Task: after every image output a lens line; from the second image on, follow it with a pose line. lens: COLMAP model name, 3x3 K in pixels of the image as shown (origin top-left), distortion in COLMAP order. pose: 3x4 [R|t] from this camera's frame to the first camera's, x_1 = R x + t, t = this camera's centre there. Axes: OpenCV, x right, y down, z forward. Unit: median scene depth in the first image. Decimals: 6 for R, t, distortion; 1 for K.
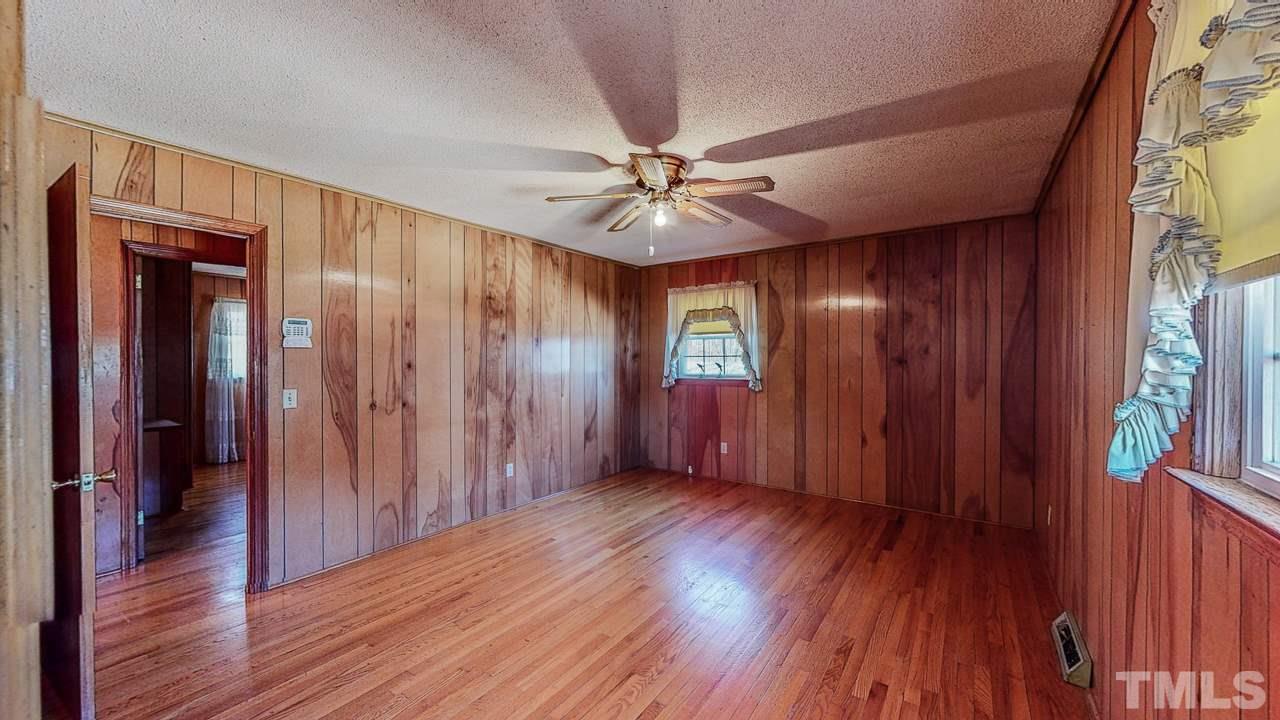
lens RADIAL K [[470.2, 0, 640.0], [0, 470.2, 362.0], [0, 0, 1]] dist [0.001064, -0.000309]
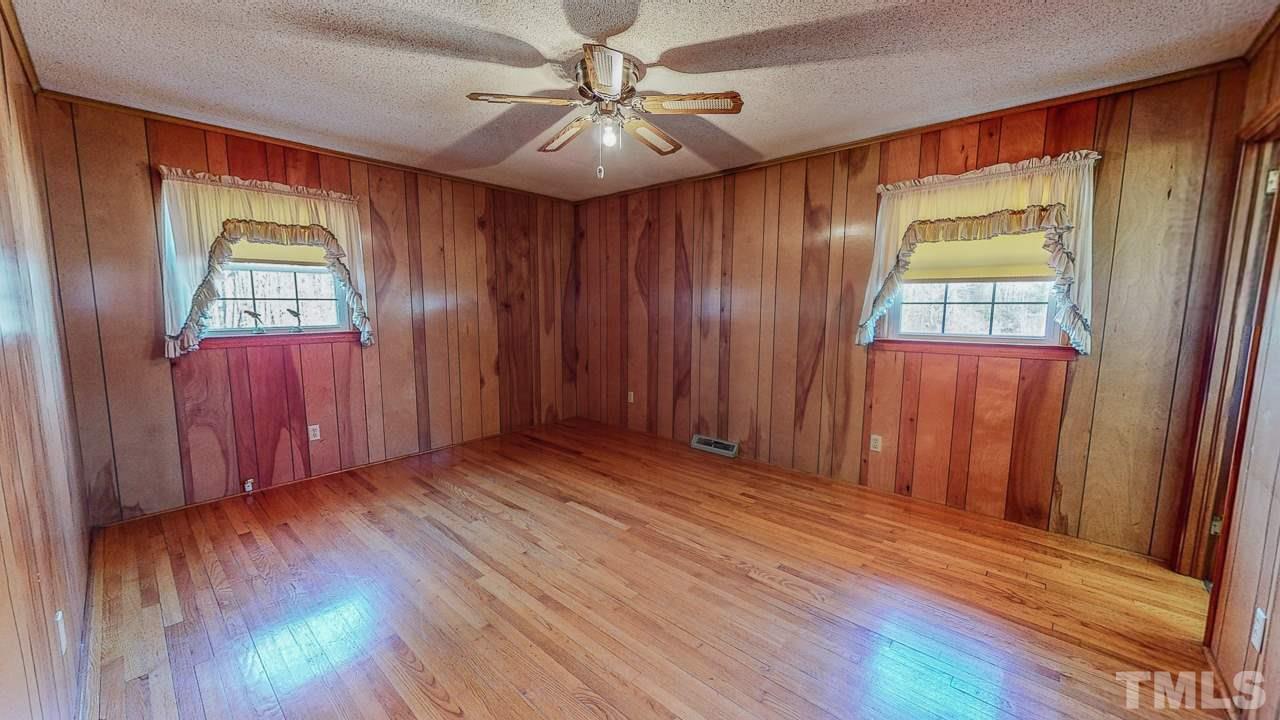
lens RADIAL K [[470.2, 0, 640.0], [0, 470.2, 362.0], [0, 0, 1]] dist [0.001064, -0.000309]
pose [[0.112692, -0.121617, 0.986159, -0.539494], [0.005087, 0.992539, 0.121822, -0.003751], [-0.993617, -0.008712, 0.112470, 0.543526]]
